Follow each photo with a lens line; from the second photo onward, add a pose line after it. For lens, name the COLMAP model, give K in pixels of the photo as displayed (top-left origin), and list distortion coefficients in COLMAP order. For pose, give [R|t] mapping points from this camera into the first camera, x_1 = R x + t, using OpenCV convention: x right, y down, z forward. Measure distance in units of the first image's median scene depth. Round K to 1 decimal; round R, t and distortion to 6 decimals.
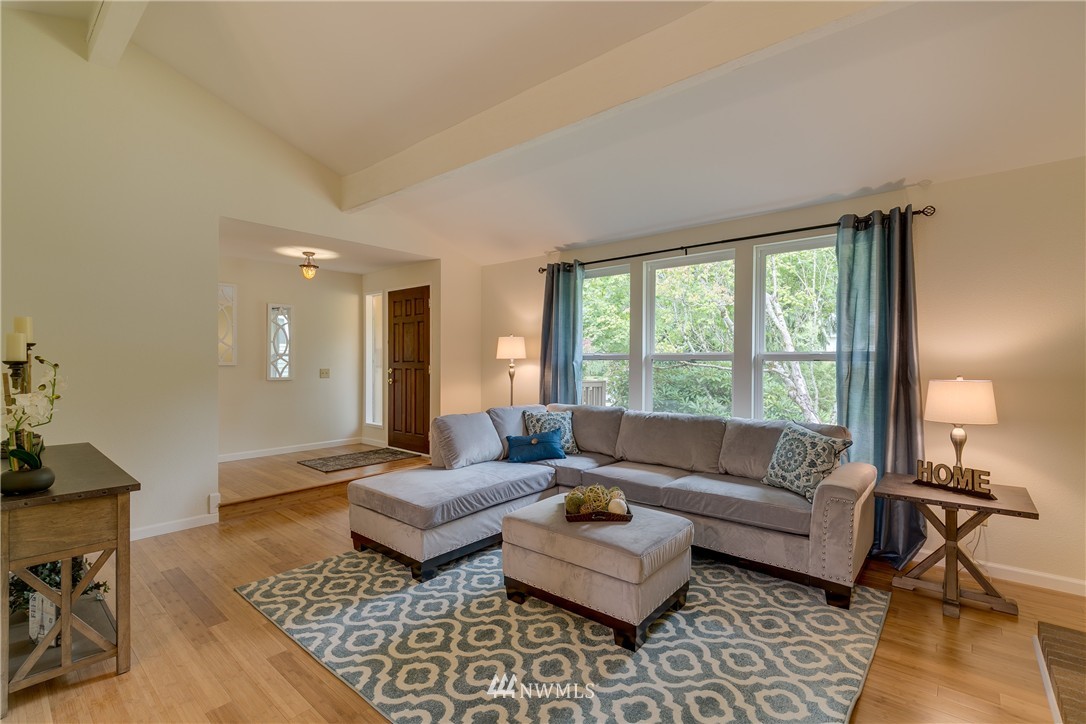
lens RADIAL K [[490.3, 0, 543.0], [0, 490.3, 362.0], [0, 0, 1]] dist [0.004953, -0.000335]
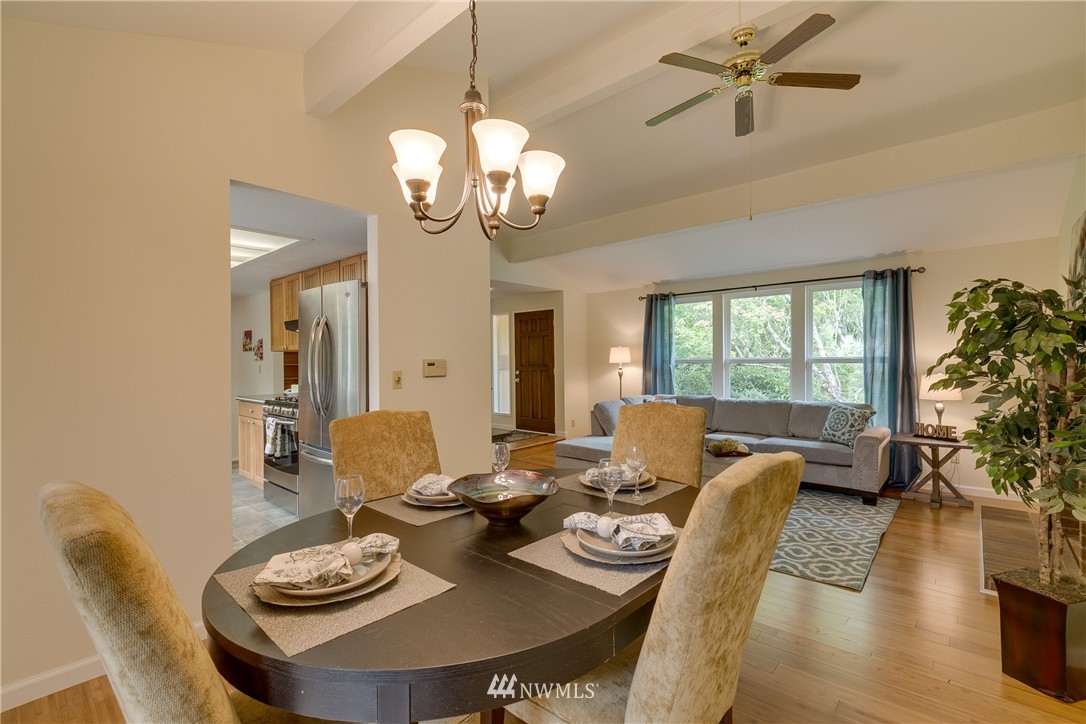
lens RADIAL K [[483.4, 0, 545.0], [0, 483.4, 360.5], [0, 0, 1]] dist [0.018957, -0.012756]
pose [[0.999762, -0.013849, -0.016867, -0.412559], [0.013859, 0.999904, 0.000492, -0.027188], [0.016859, -0.000725, 0.999858, -0.596513]]
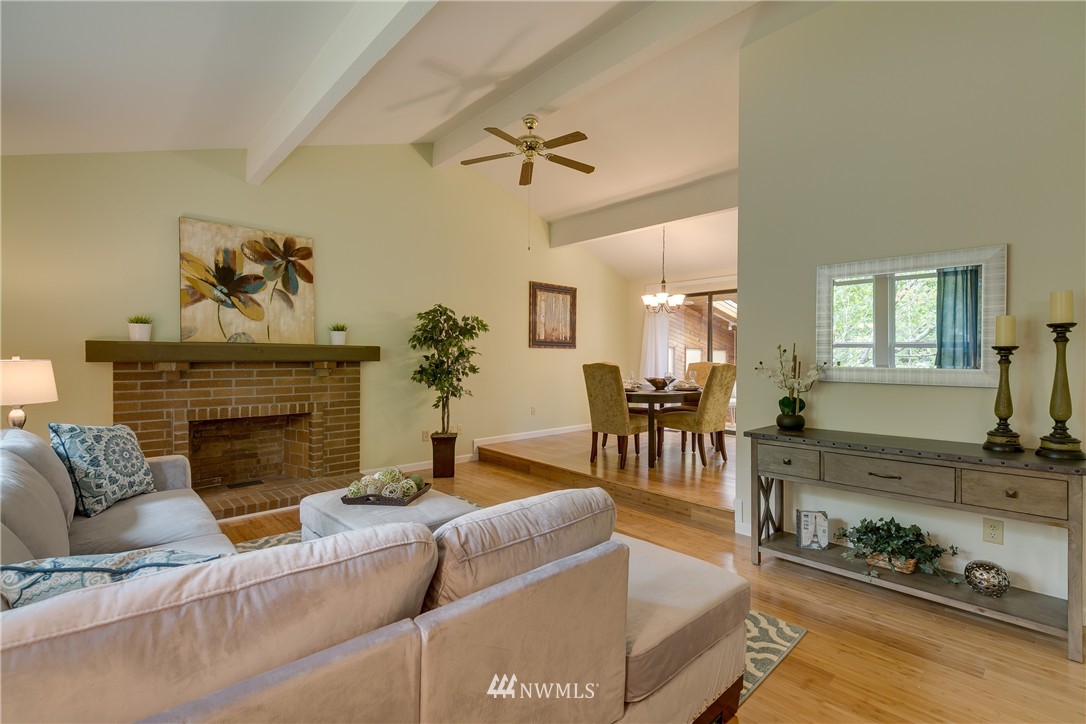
lens RADIAL K [[483.4, 0, 545.0], [0, 483.4, 360.5], [0, 0, 1]] dist [0.018957, -0.012756]
pose [[-0.994157, -0.013532, 0.107091, -0.235301], [-0.012759, 0.999887, 0.007900, 0.014686], [-0.107186, 0.006488, -0.994218, 1.607710]]
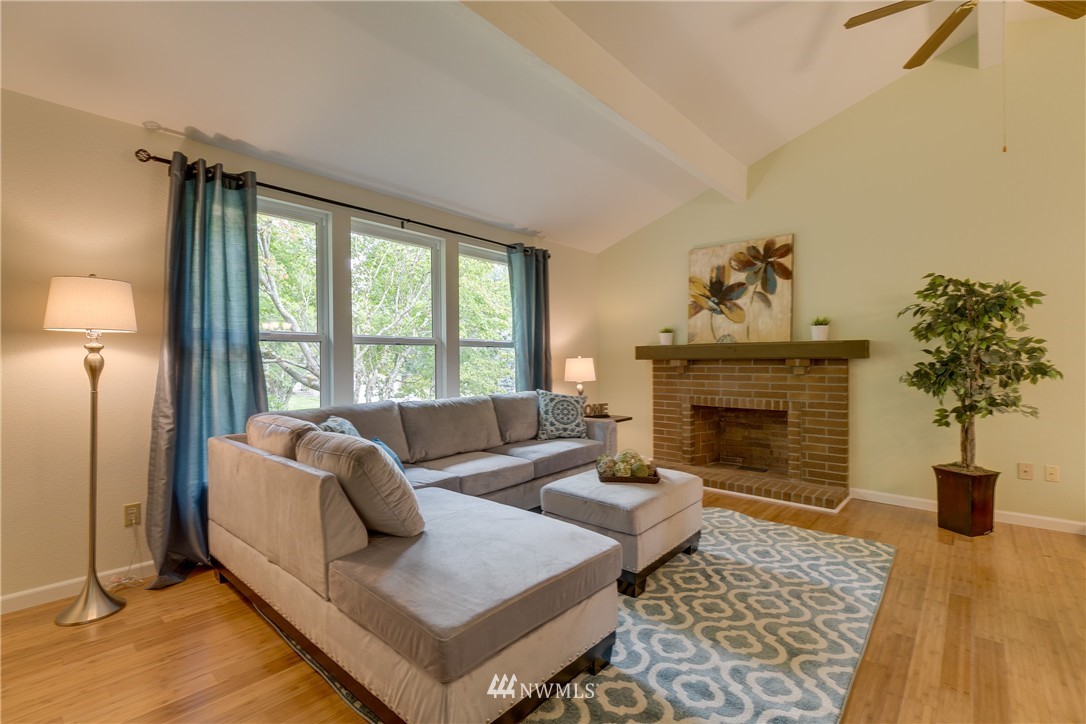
lens RADIAL K [[483.4, 0, 545.0], [0, 483.4, 360.5], [0, 0, 1]] dist [0.018957, -0.012756]
pose [[0.012289, -0.006119, 0.999906, -0.804657], [0.004036, 0.999973, 0.006070, 0.030474], [-0.999916, 0.003961, 0.012314, 0.958374]]
